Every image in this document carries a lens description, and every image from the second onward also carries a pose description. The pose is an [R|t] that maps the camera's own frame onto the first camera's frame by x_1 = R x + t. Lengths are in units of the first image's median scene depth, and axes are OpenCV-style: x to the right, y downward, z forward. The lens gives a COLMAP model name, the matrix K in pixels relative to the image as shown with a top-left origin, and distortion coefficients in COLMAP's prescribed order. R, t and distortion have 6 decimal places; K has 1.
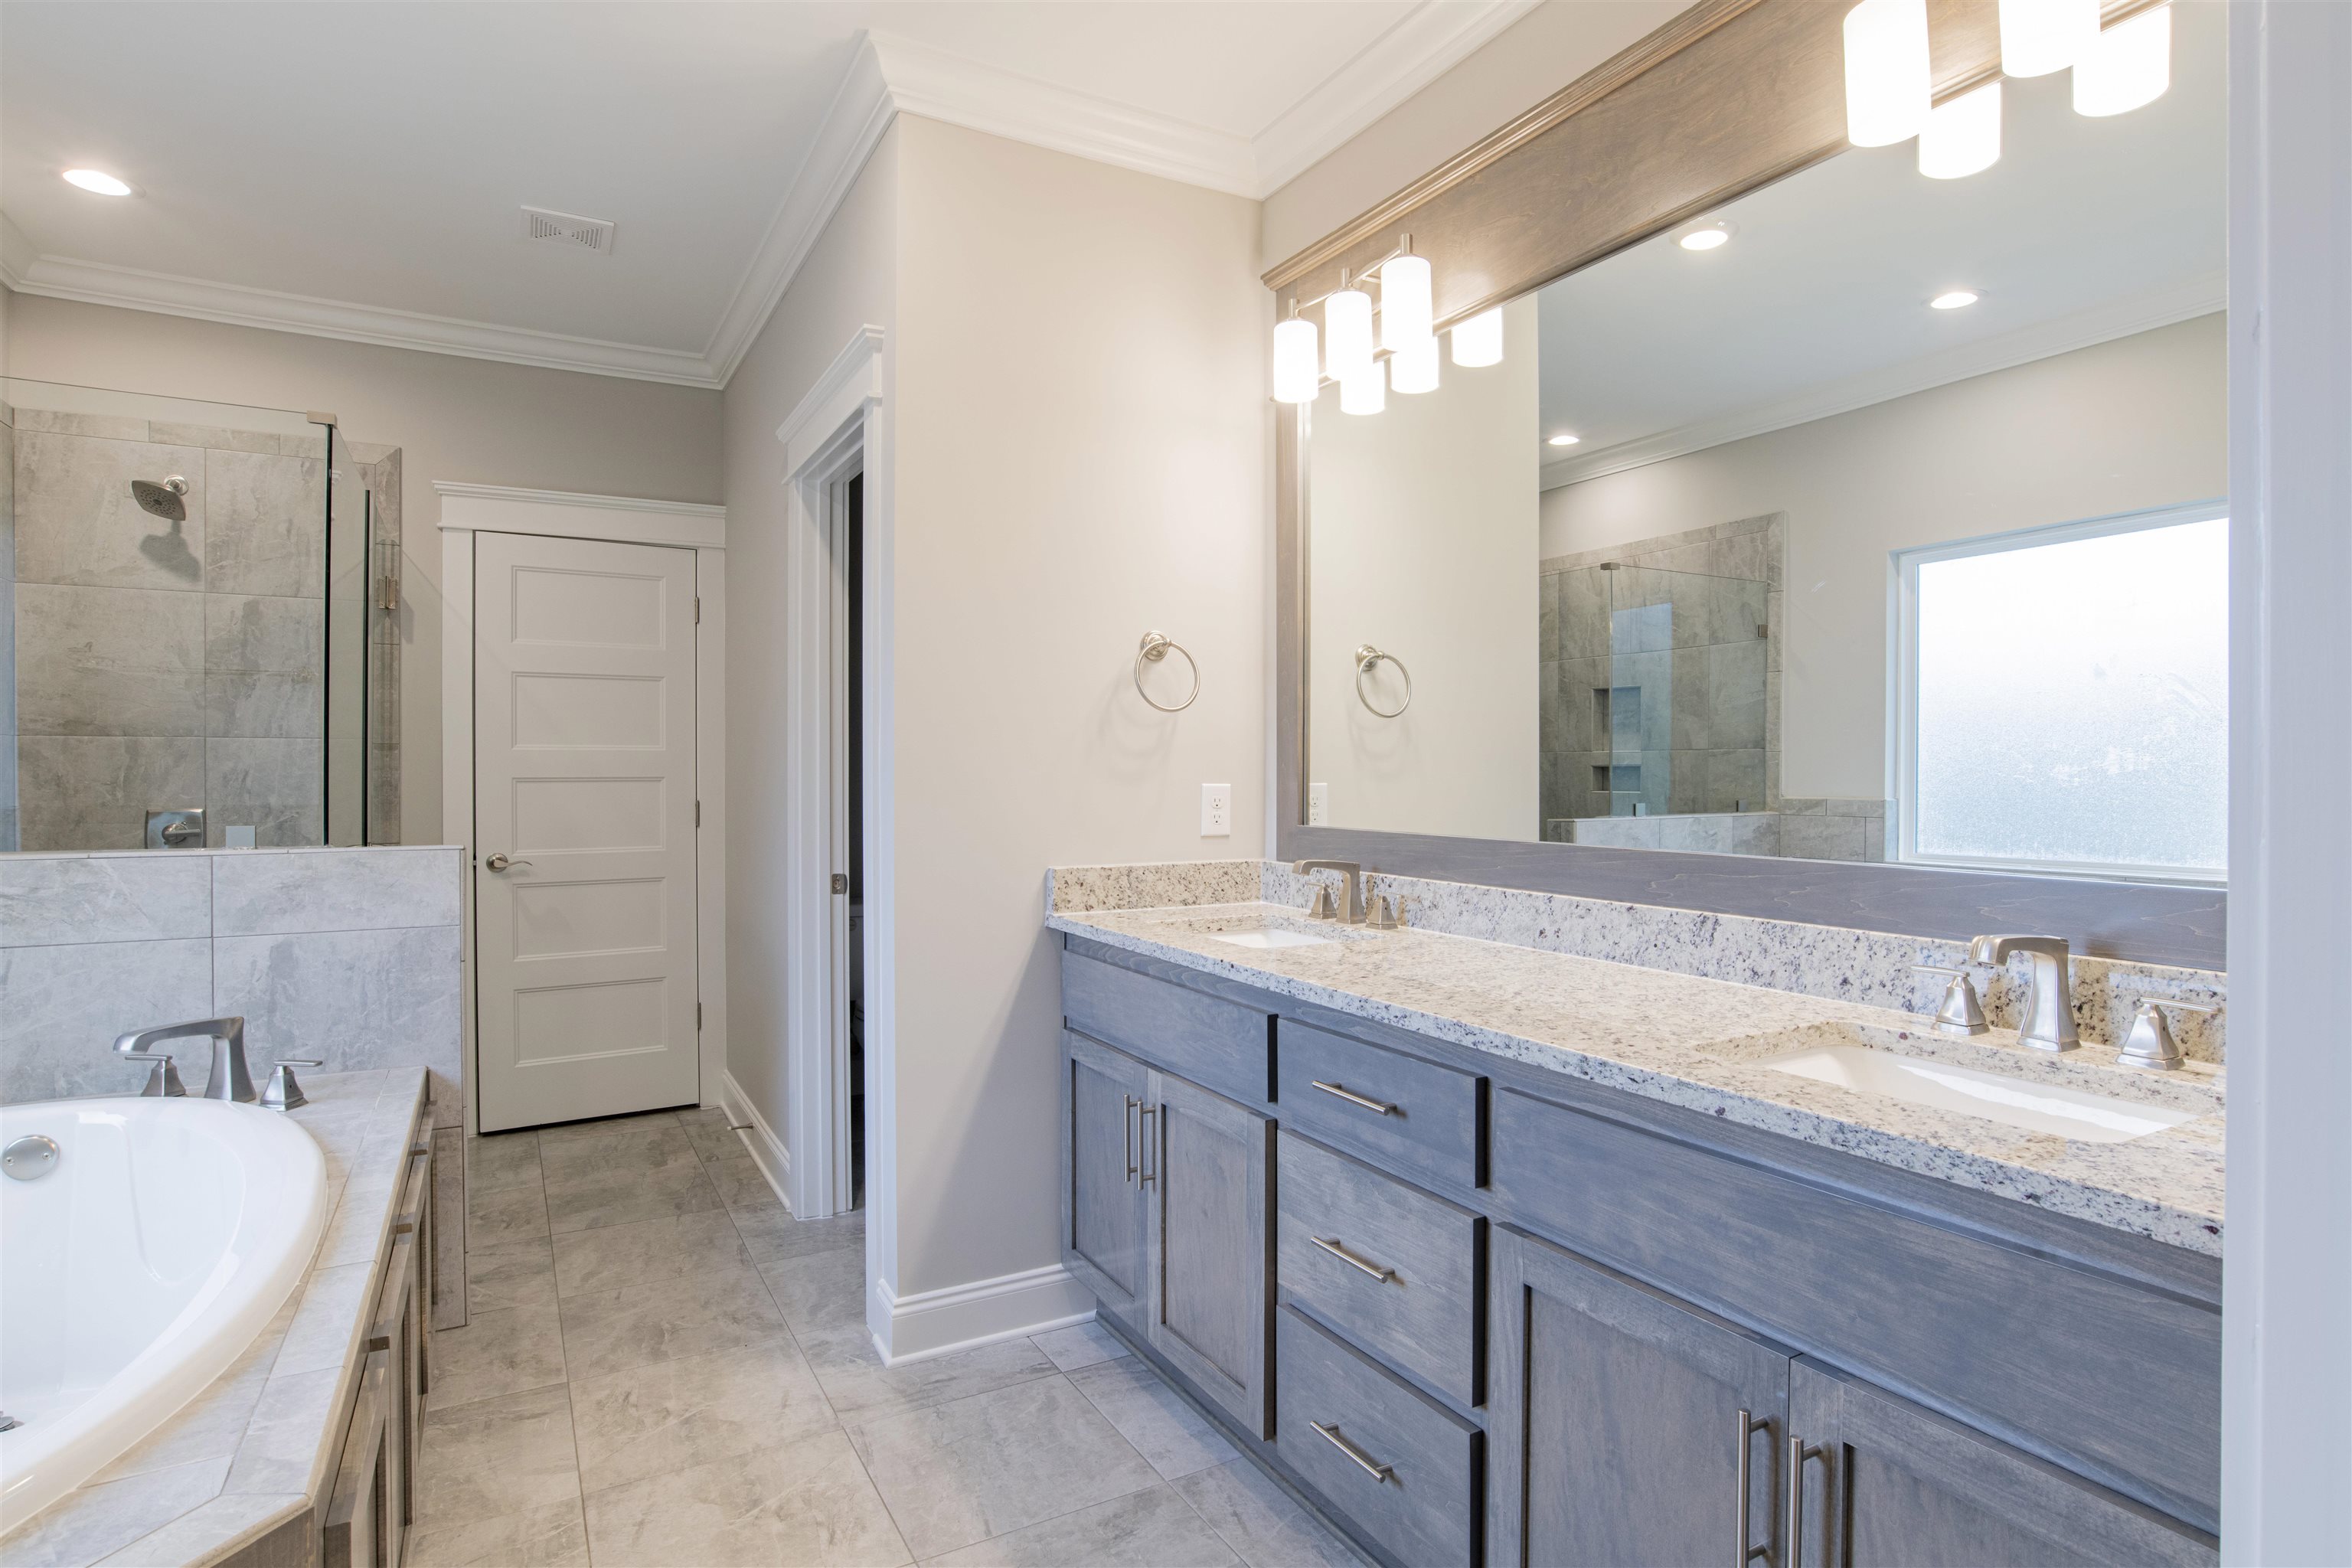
lens RADIAL K [[1248.6, 0, 1204.7], [0, 1248.6, 776.4], [0, 0, 1]] dist [-0.055716, 0.024047]
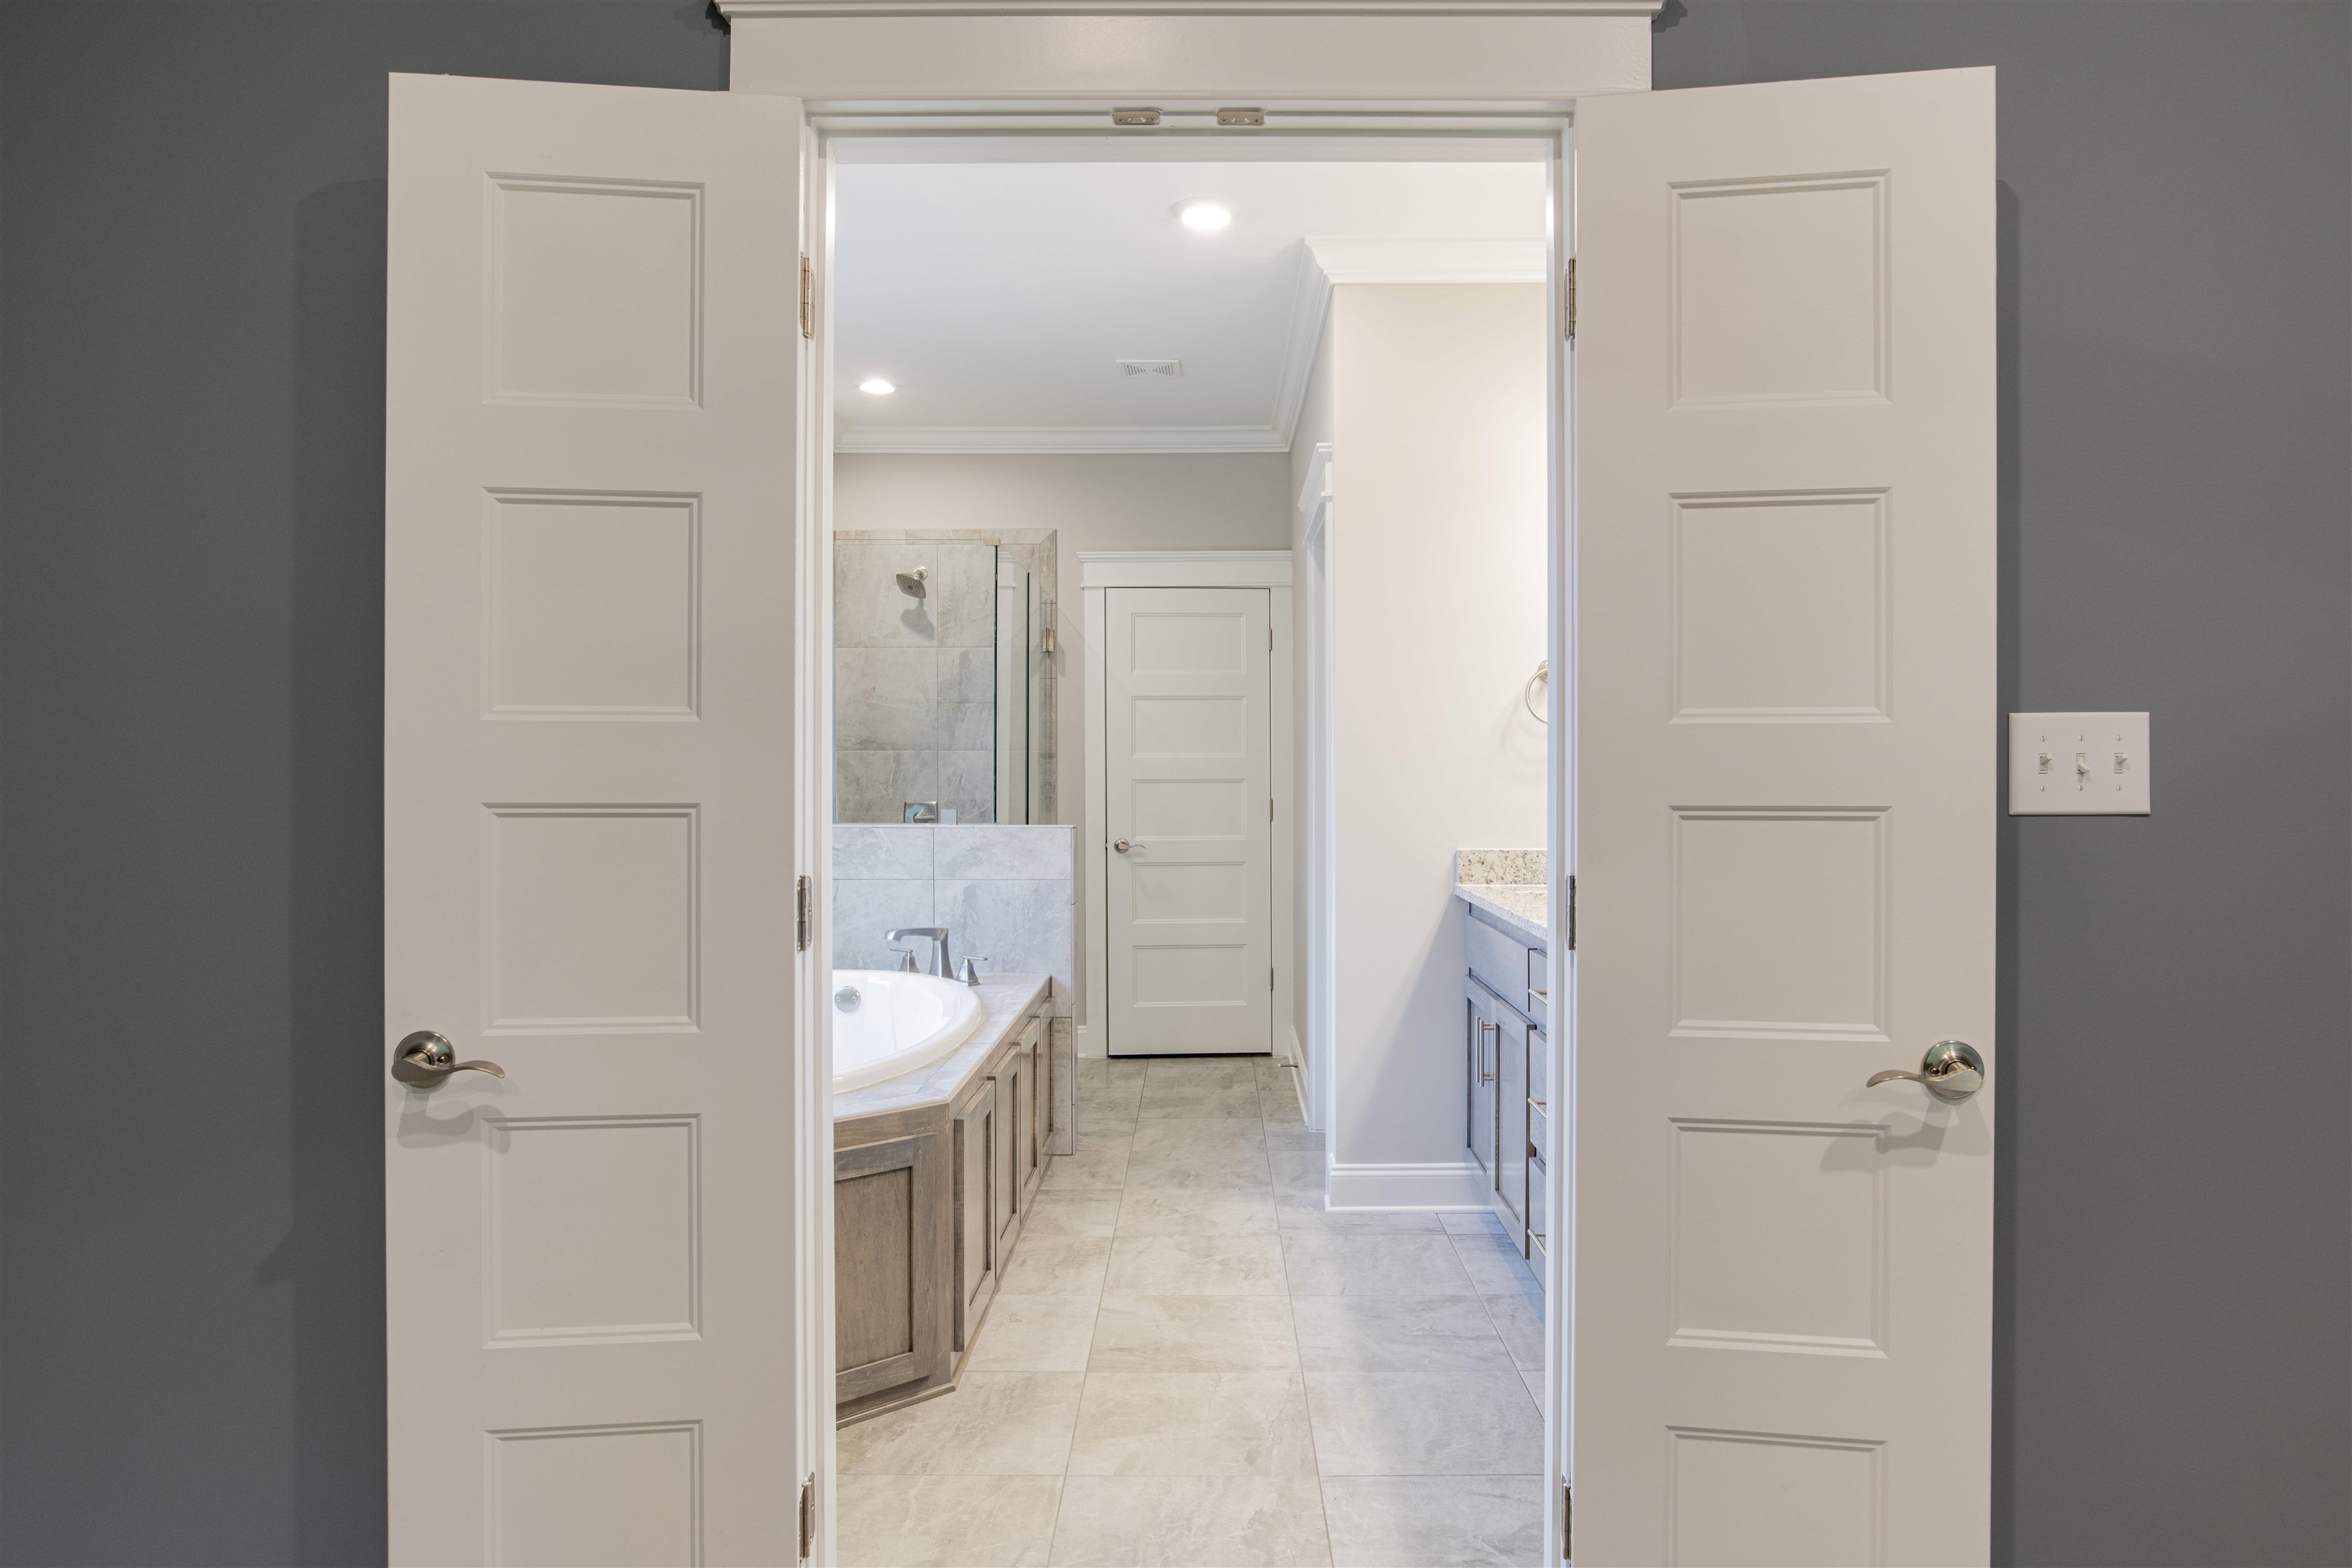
lens RADIAL K [[1493.3, 0, 1189.6], [0, 1493.3, 778.8], [0, 0, 1]] dist [-0.041708, 0.004391]
pose [[0.860135, -0.000183, -0.510066, 0.411184], [0.000044, 1.000000, -0.000284, 0.001441], [0.510066, 0.000221, 0.860135, -0.447206]]
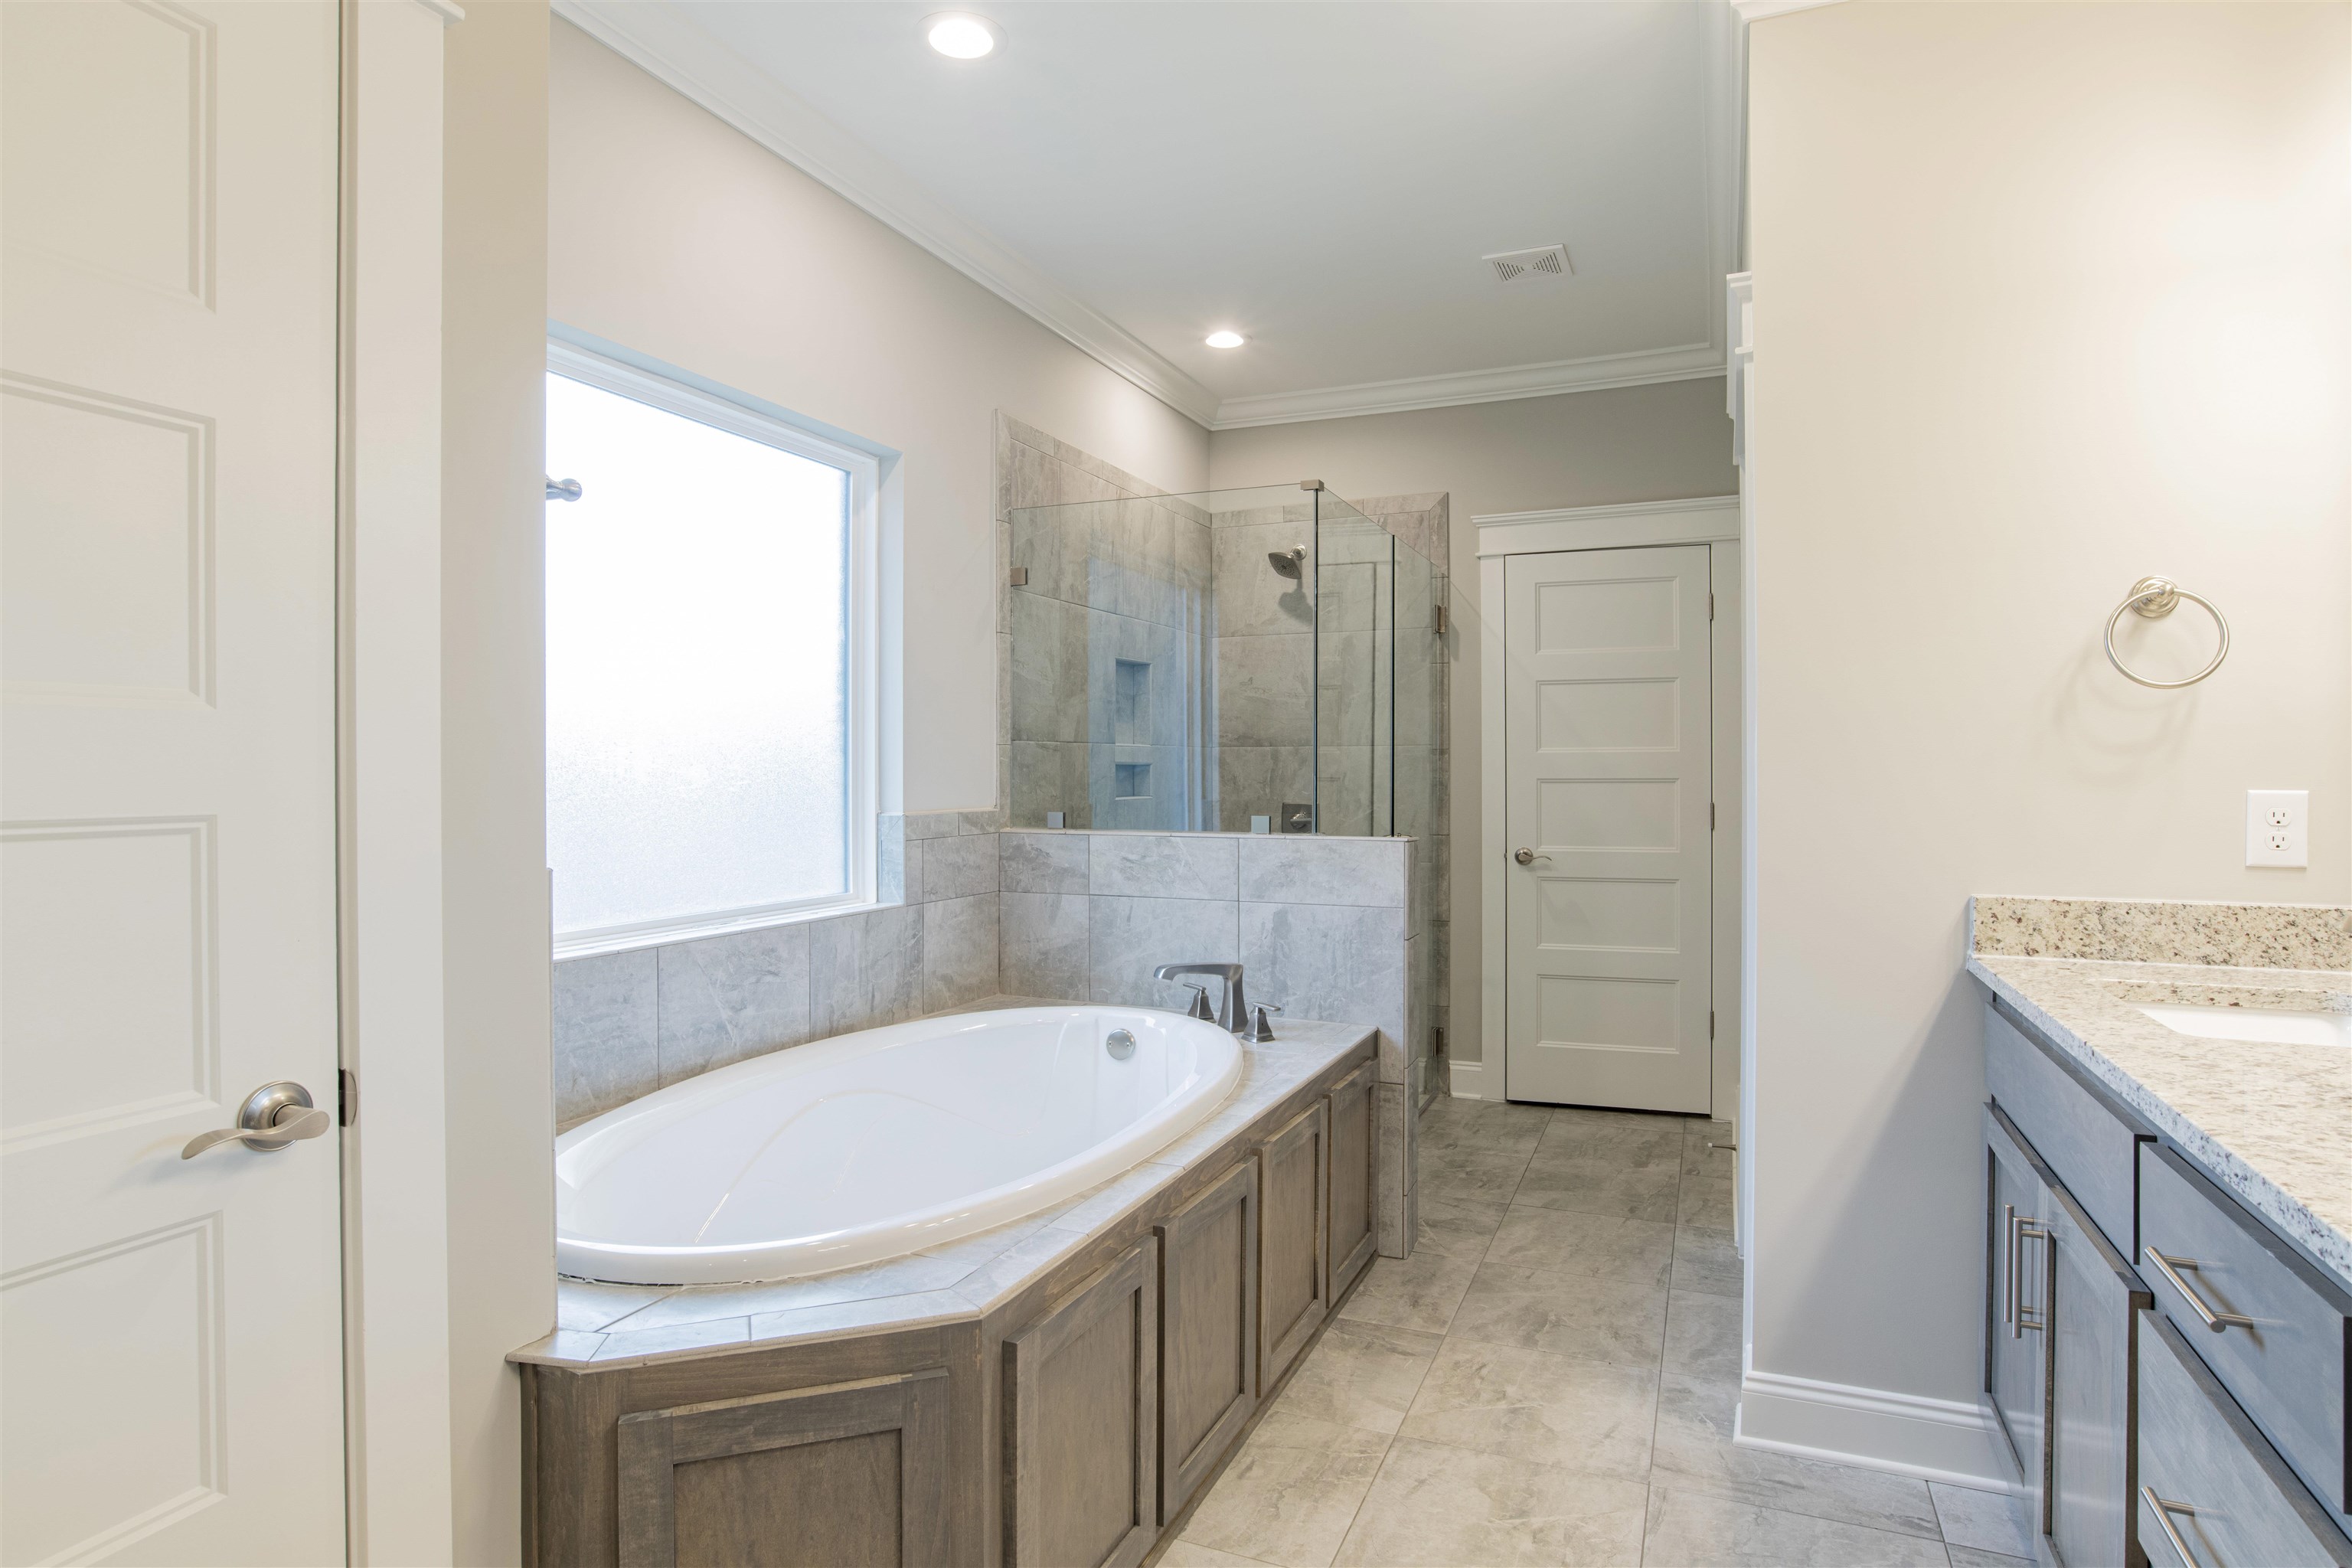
lens RADIAL K [[1248.6, 0, 1178.7], [0, 1248.6, 777.8], [0, 0, 1]] dist [-0.055716, 0.024047]
pose [[0.593677, 0.001896, -0.804701, 0.194409], [-0.001416, 0.999998, 0.001312, -0.000941], [0.804702, 0.000360, 0.593679, 0.139961]]
